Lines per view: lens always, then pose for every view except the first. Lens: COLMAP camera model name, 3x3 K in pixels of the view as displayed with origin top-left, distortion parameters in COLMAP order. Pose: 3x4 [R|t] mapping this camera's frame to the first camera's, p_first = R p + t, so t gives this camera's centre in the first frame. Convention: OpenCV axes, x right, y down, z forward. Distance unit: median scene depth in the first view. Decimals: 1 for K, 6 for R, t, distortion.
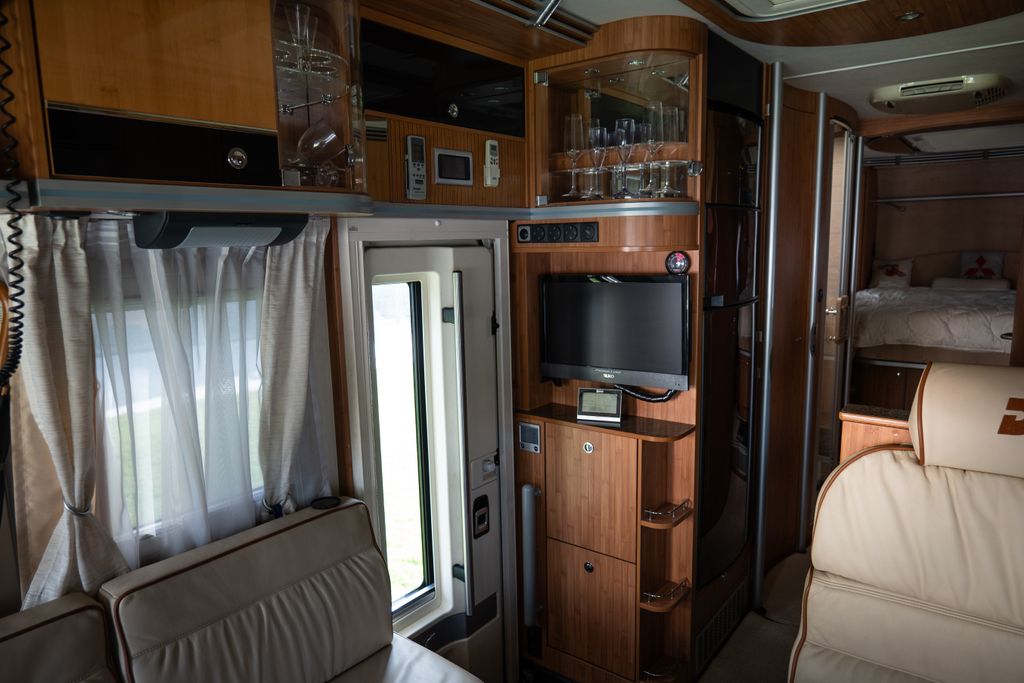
lens RADIAL K [[632.3, 0, 513.7], [0, 632.3, 343.0], [0, 0, 1]] dist [-0.017685, 0.001259]
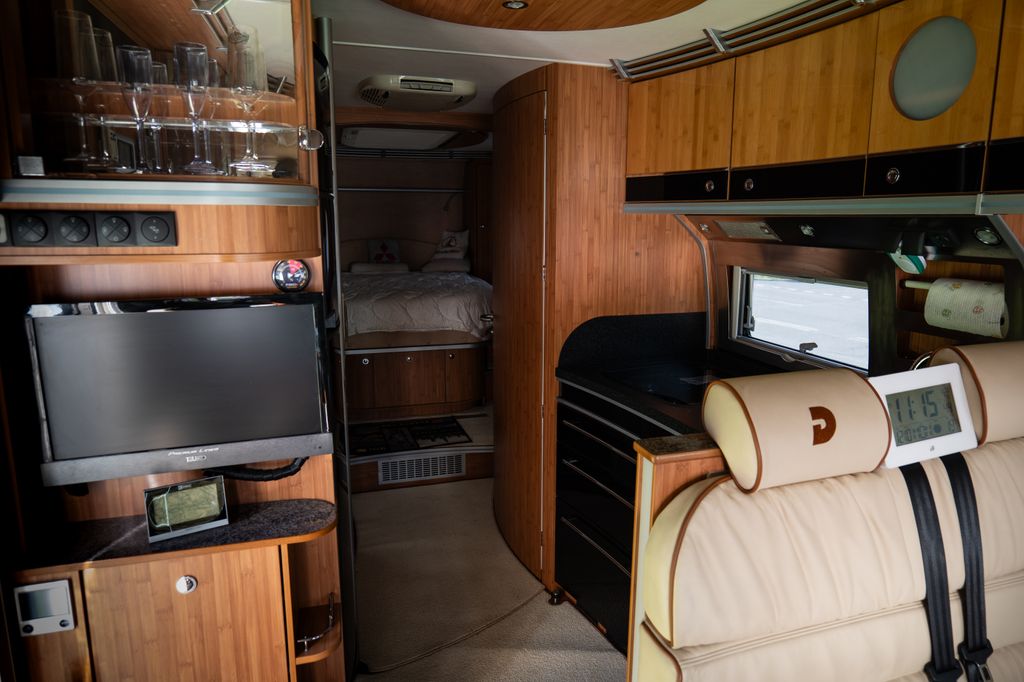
lens RADIAL K [[632.3, 0, 512.9], [0, 632.3, 330.9], [0, 0, 1]] dist [-0.017685, 0.001259]
pose [[0.583232, -0.119645, 0.803446, -0.152427], [0.113028, 0.991425, 0.065589, -0.079347], [-0.804404, 0.052558, 0.591754, 0.381845]]
